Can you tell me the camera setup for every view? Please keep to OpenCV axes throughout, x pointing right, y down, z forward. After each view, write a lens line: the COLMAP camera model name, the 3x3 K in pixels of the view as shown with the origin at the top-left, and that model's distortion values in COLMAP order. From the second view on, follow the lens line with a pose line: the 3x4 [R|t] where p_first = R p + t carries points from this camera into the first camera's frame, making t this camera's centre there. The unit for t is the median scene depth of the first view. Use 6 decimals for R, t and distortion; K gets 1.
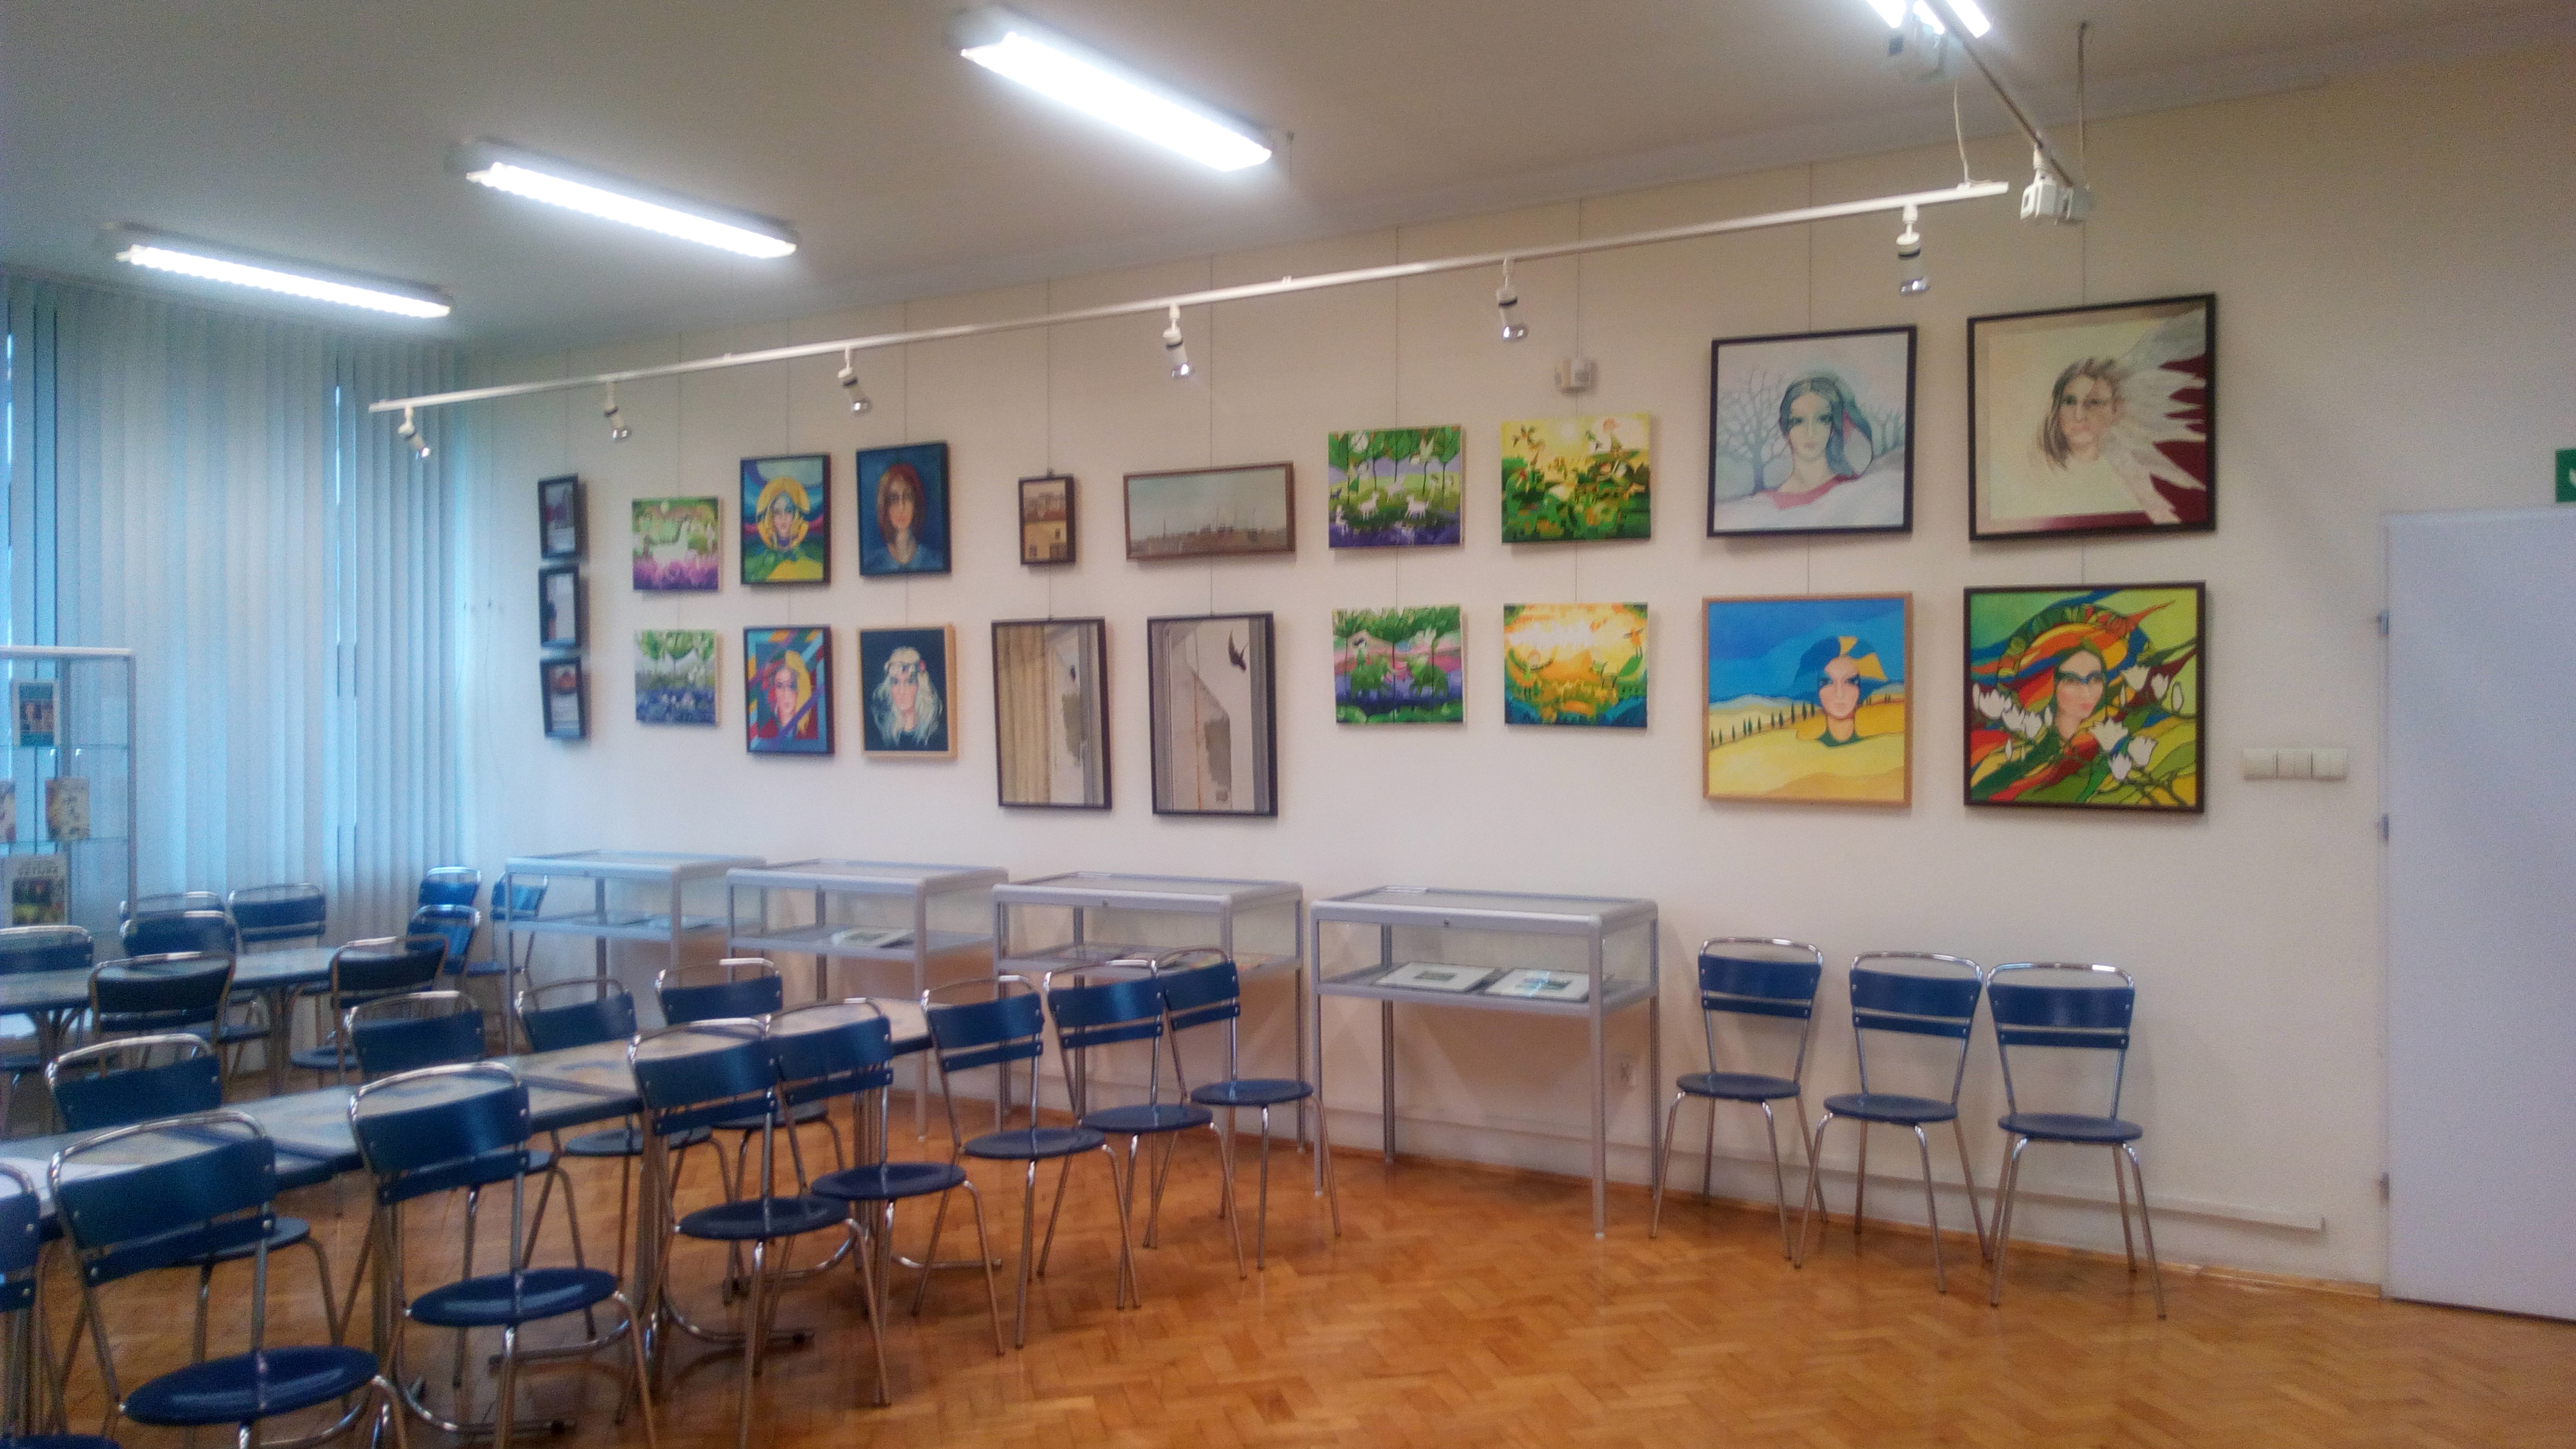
lens RADIAL K [[2050.5, 0, 1280.1], [0, 2050.5, 730.9], [0, 0, 1]] dist [0.057279, -0.064209]
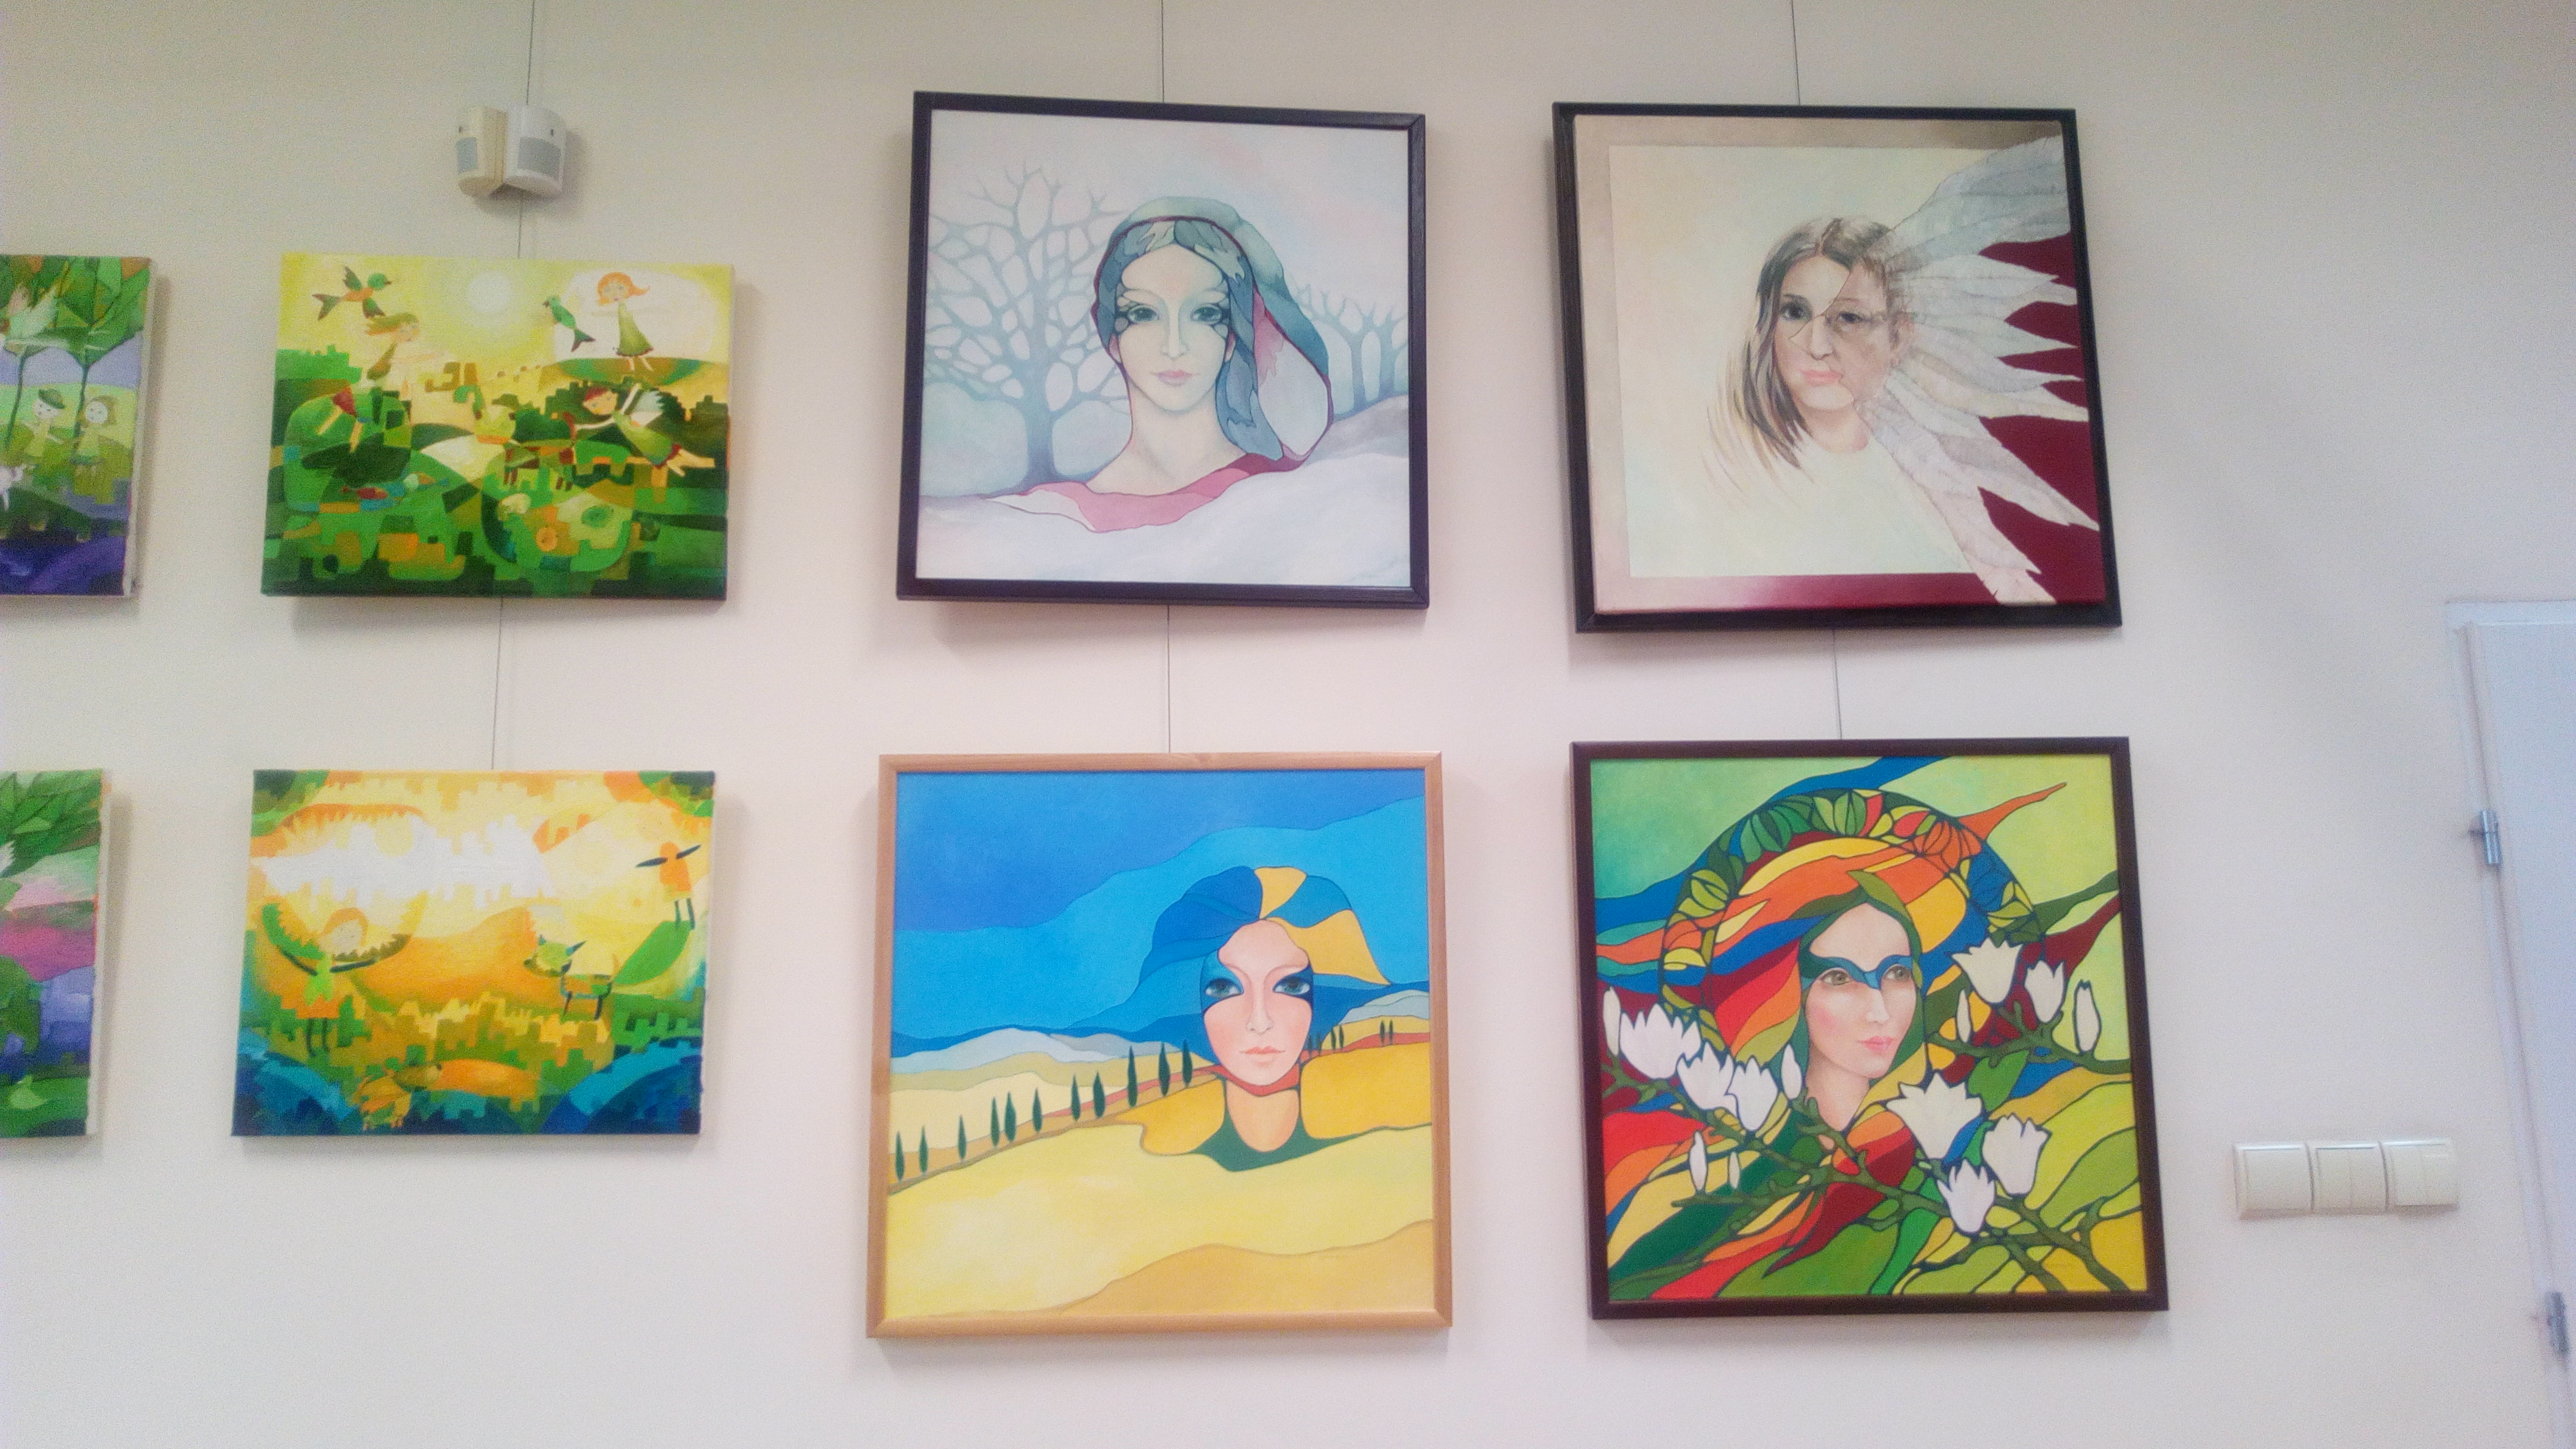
lens RADIAL K [[2050.5, 0, 1308.7], [0, 2050.5, 714.0], [0, 0, 1]] dist [0.057279, -0.064209]
pose [[0.830420, 0.084426, 0.550704, 0.063567], [0.027851, 0.980925, -0.192380, -0.000764], [-0.556441, 0.175094, 0.812229, 0.616197]]
